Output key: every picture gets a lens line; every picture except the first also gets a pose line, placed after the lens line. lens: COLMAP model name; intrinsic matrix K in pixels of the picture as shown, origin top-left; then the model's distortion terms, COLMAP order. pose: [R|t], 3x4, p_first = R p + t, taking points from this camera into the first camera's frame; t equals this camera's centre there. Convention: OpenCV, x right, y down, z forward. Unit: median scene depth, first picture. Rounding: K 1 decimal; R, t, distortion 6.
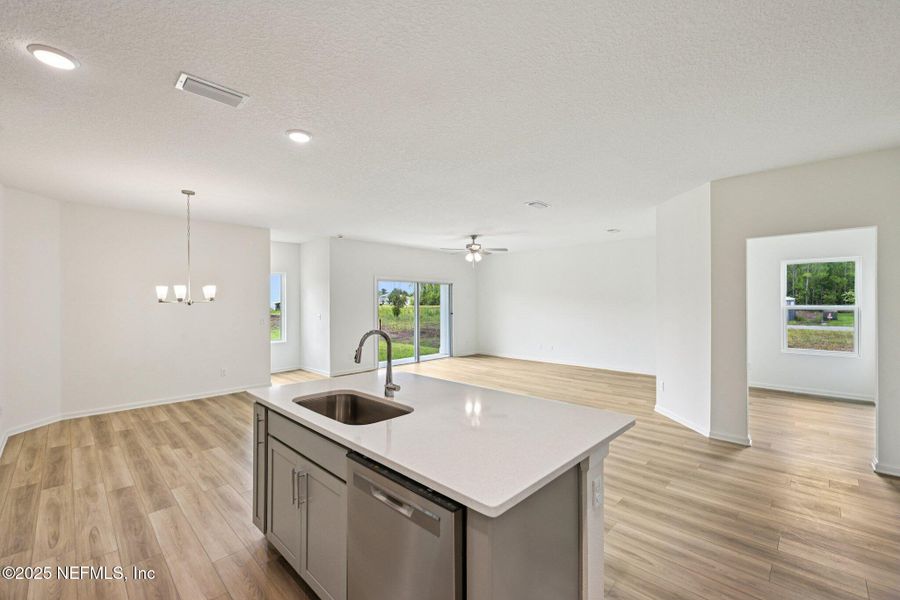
lens RADIAL K [[373.7, 0, 449.5], [0, 373.7, 309.2], [0, 0, 1]] dist [0.000037, 0.000023]
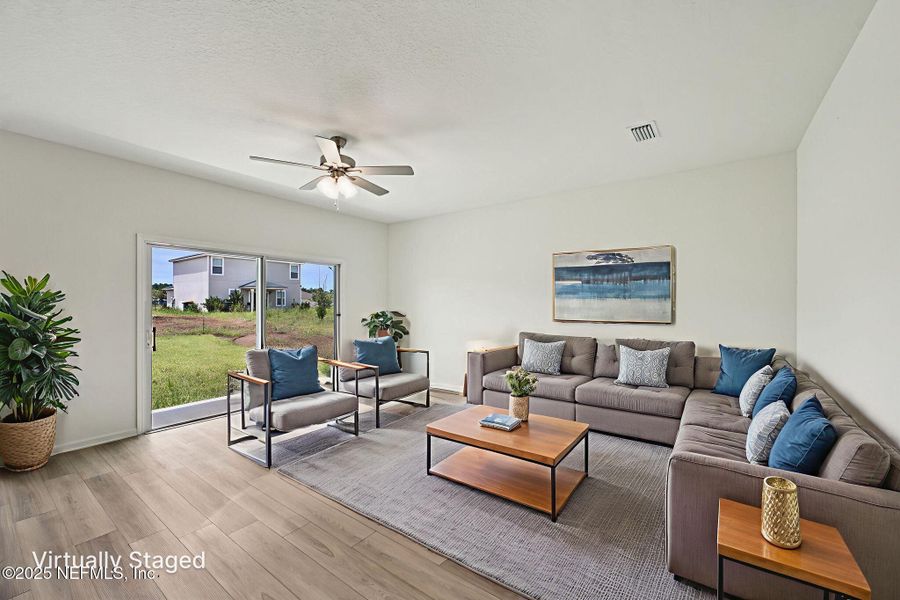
lens RADIAL K [[359.3, 0, 450.0], [0, 359.3, 300.0], [0, 0, 1]] dist [-0.000455, -0.000058]
pose [[0.990803, 0.002528, 0.135286, 0.103875], [0.001478, 0.999564, -0.029504, 0.005804], [-0.135302, 0.029433, 0.990367, 0.414987]]
